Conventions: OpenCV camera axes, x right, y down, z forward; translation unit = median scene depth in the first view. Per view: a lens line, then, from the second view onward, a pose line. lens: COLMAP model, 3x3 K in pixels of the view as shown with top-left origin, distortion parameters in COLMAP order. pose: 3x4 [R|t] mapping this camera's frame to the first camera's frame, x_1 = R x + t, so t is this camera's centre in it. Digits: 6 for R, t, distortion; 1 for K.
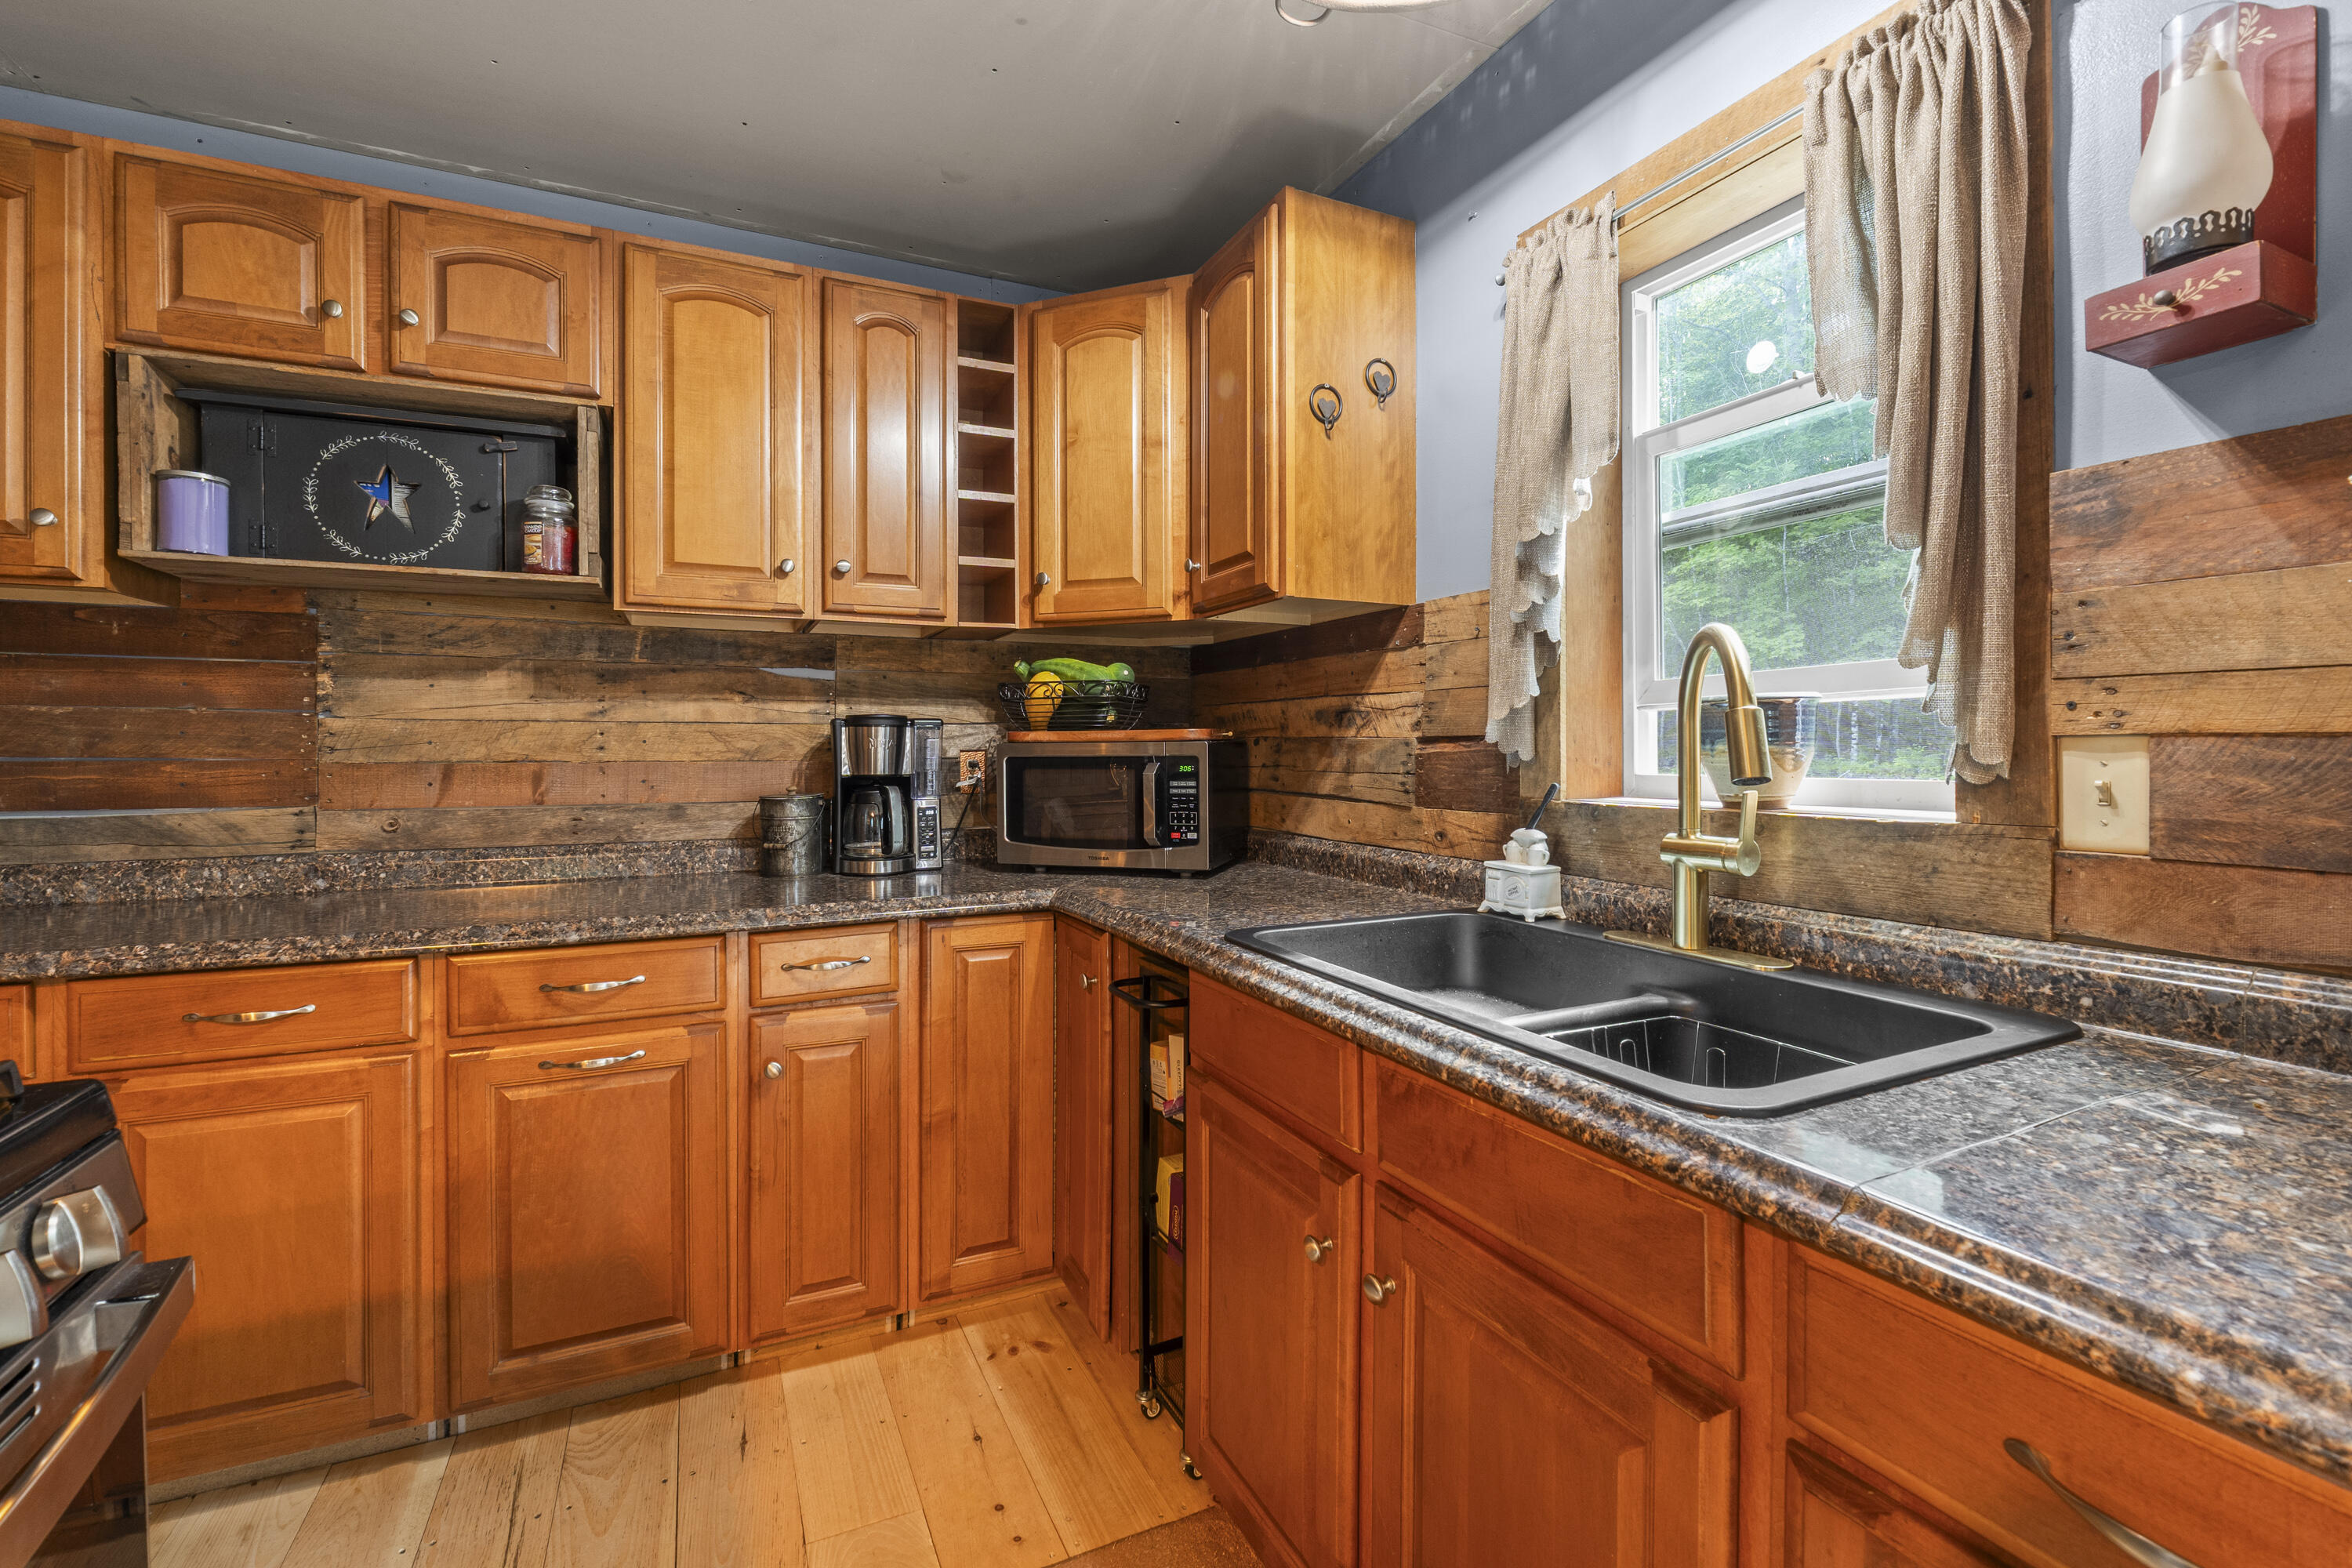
lens RADIAL K [[990.8, 0, 1162.8], [0, 990.8, 753.0], [0, 0, 1]] dist [-0.008956, -0.000118]
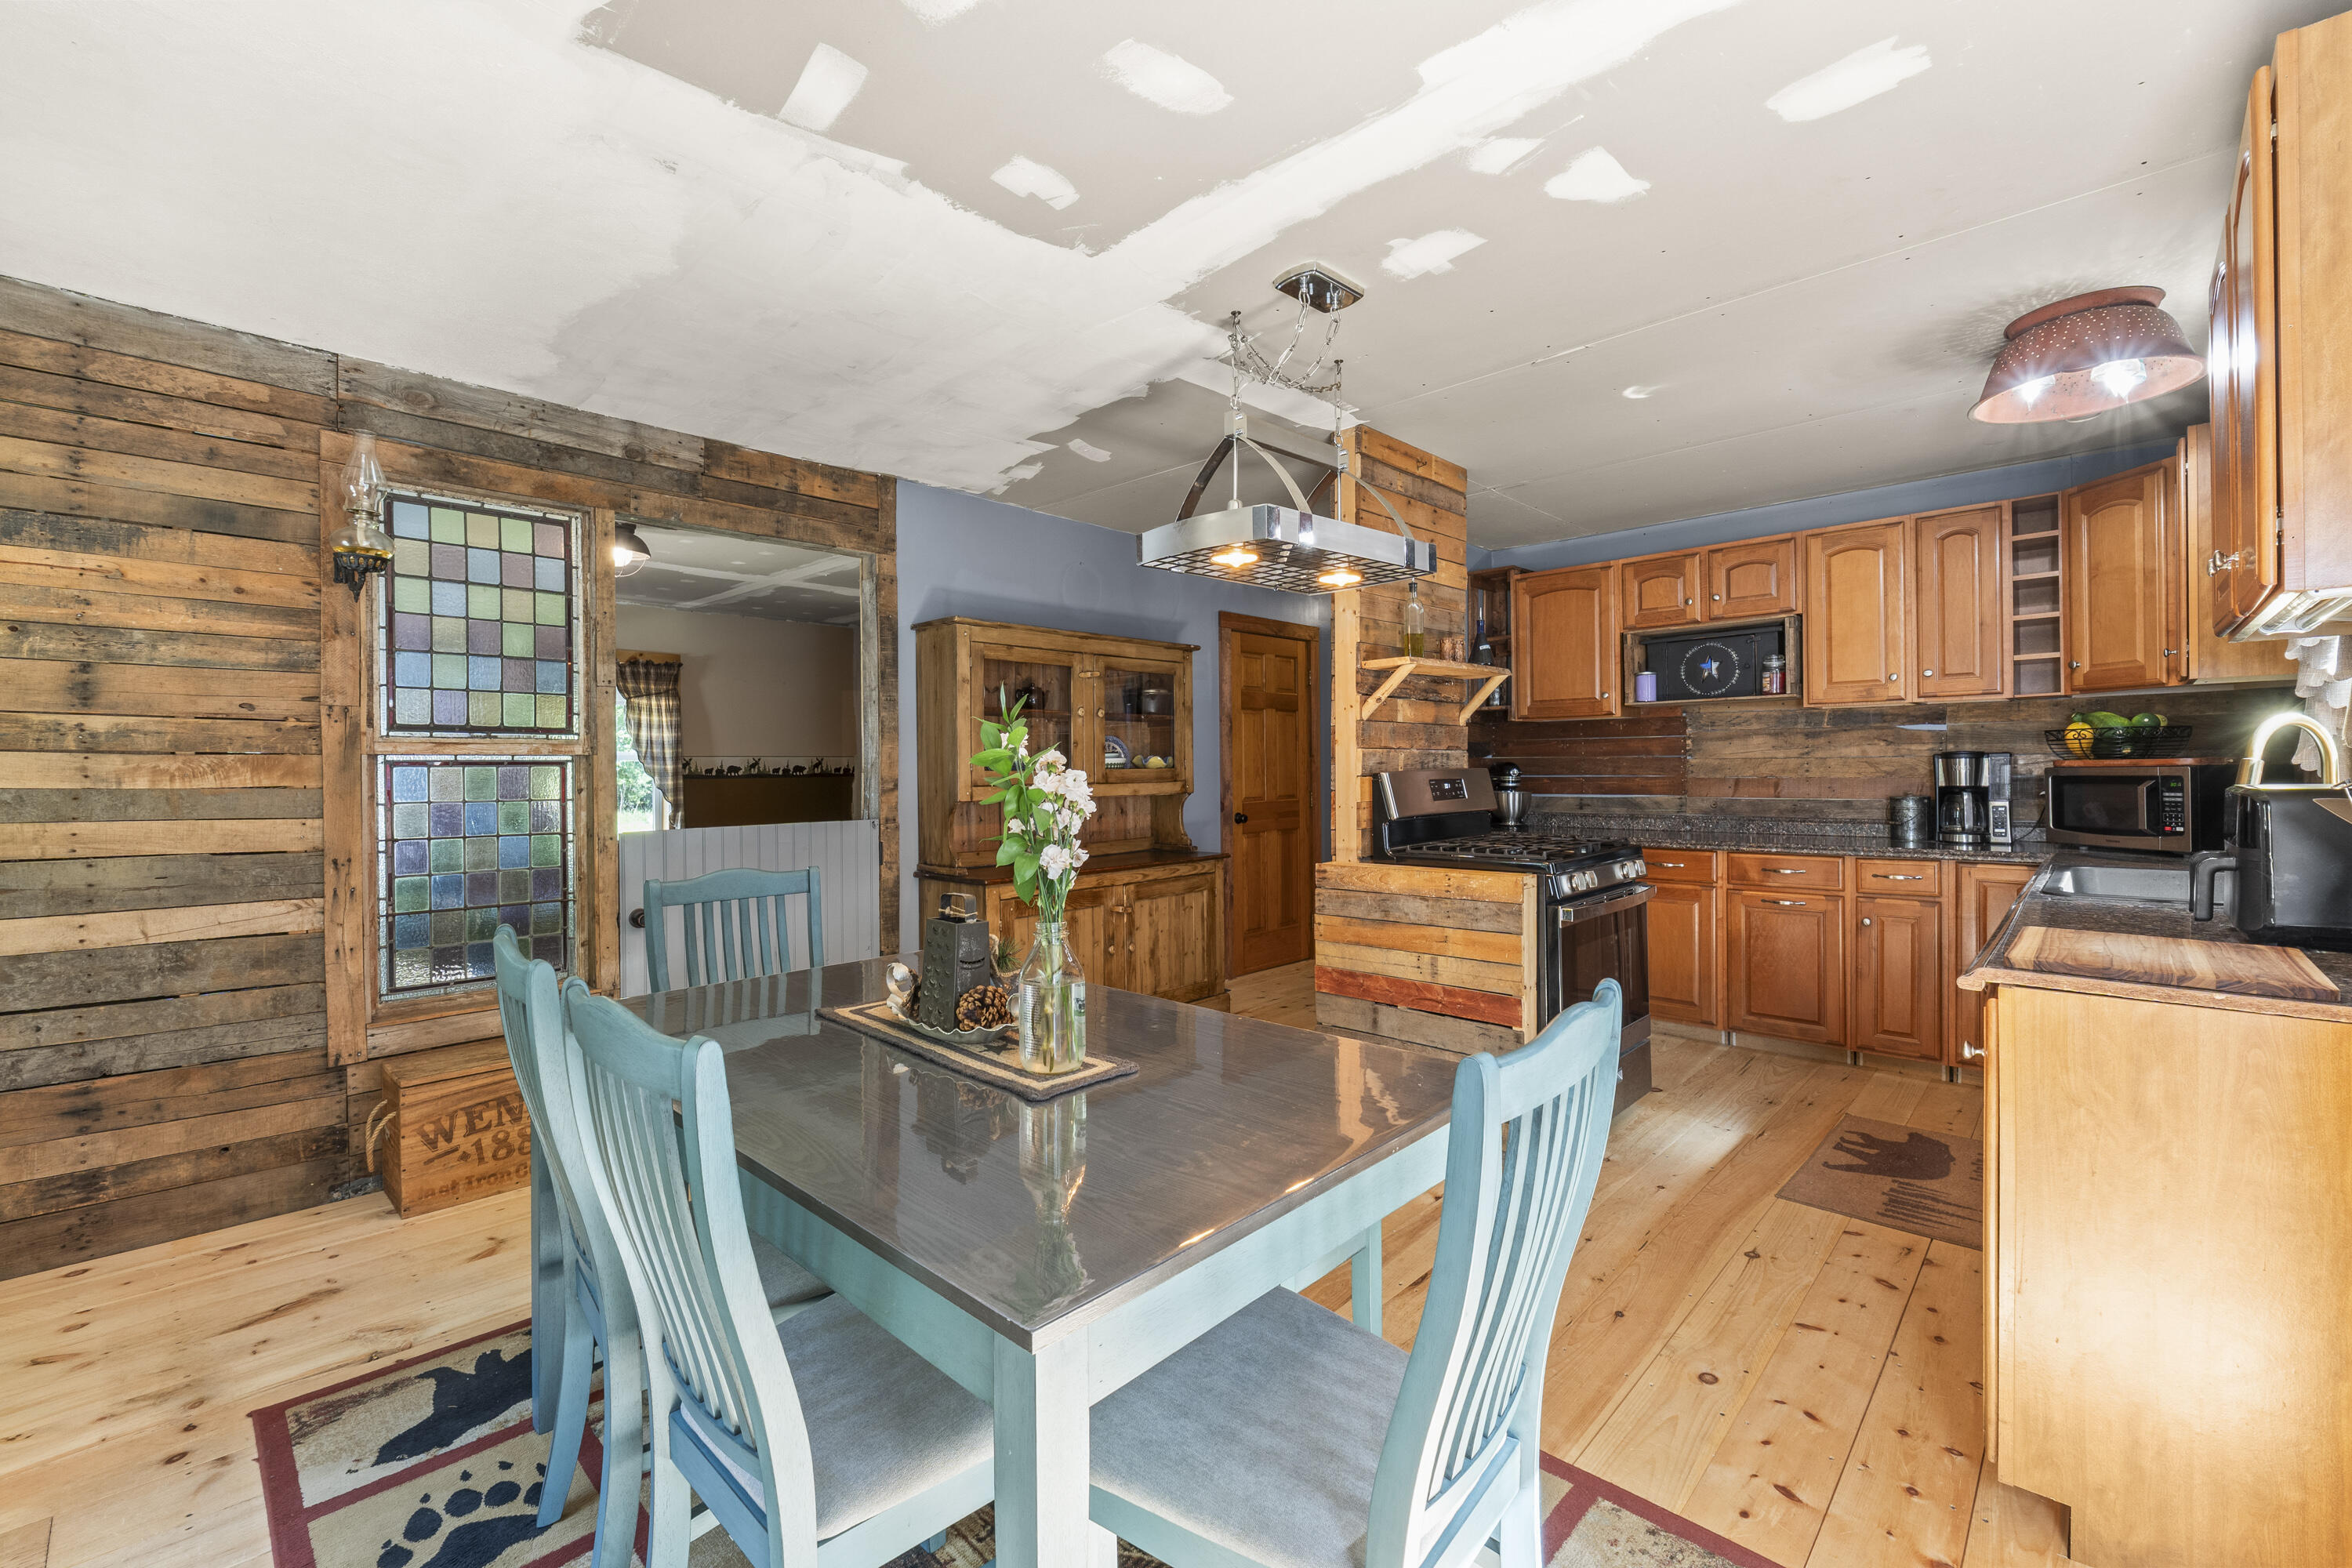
lens RADIAL K [[991.7, 0, 1163.8], [0, 991.7, 771.2], [0, 0, 1]] dist [-0.008985, 0.000396]
pose [[0.353330, 0.000209, -0.935499, 0.916464], [0.008523, 0.999958, 0.003443, -0.024094], [0.935460, -0.009190, 0.353314, -1.011502]]
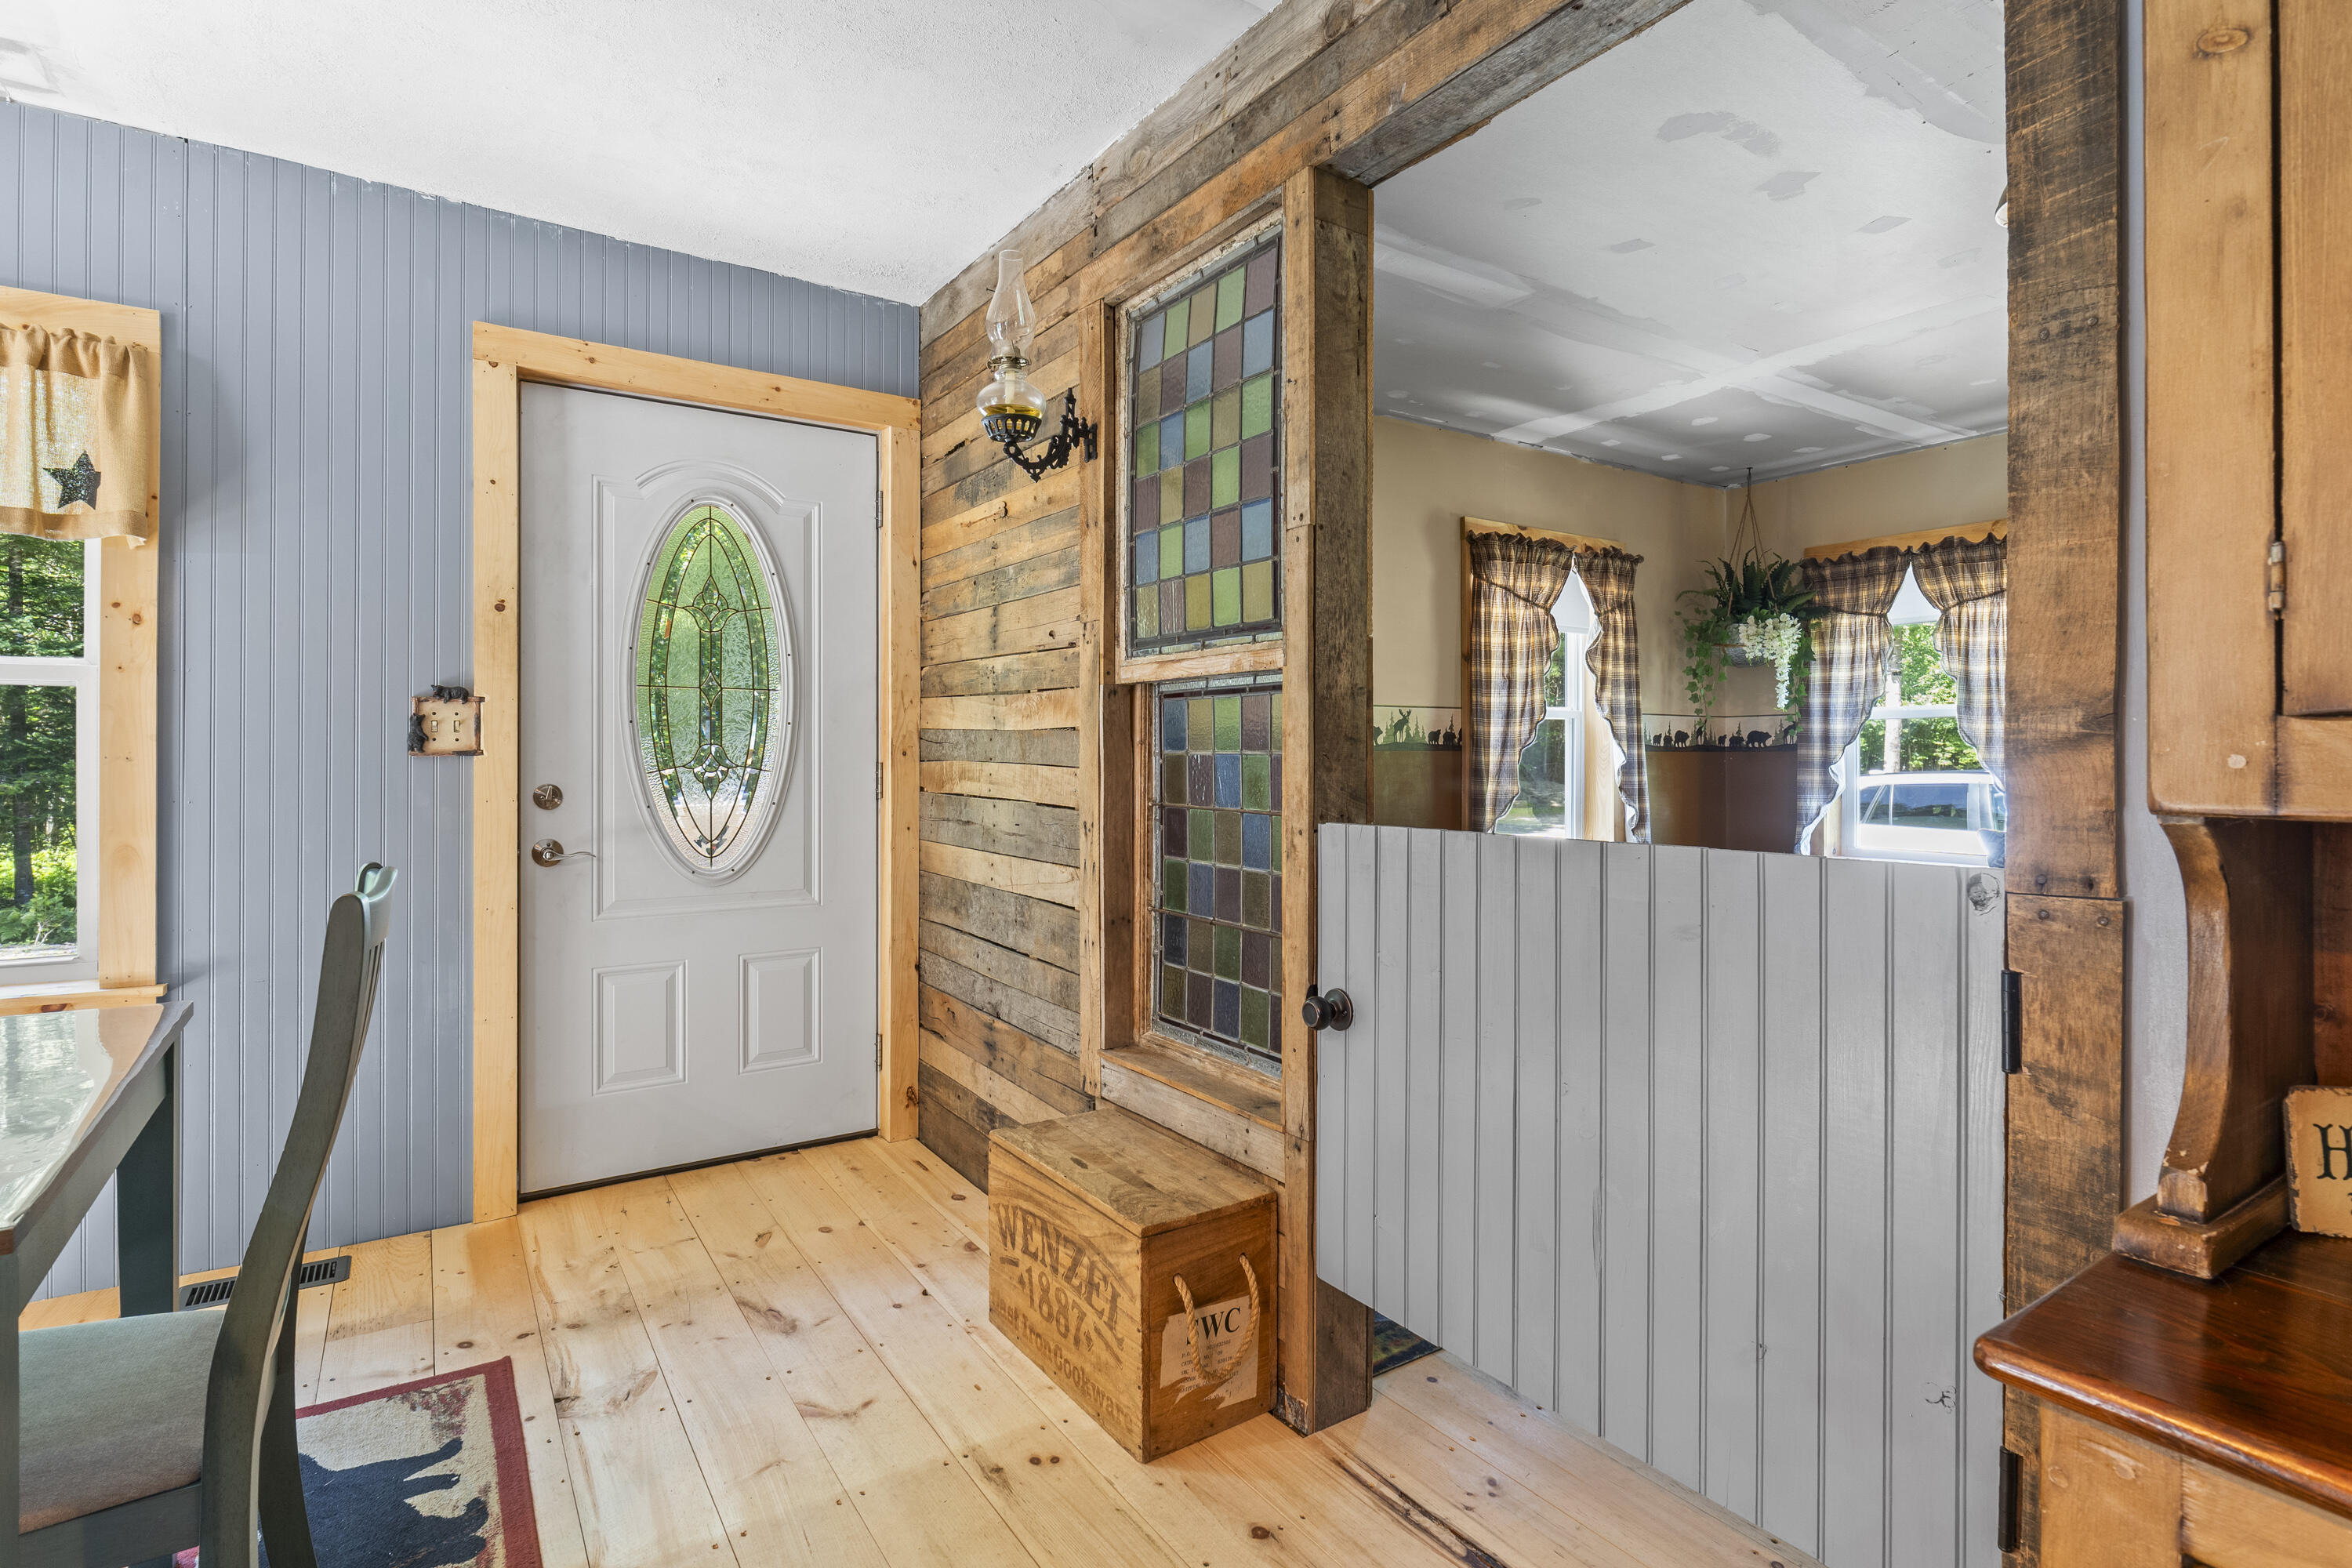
lens RADIAL K [[1143.5, 0, 1171.3], [0, 1143.5, 754.6], [0, 0, 1]] dist [-0.004445, -0.000250]
pose [[-0.989288, -0.008651, -0.145719, -0.638477], [-0.008321, 0.999961, -0.002877, 0.022508], [0.145739, -0.001634, -0.989322, -0.398454]]
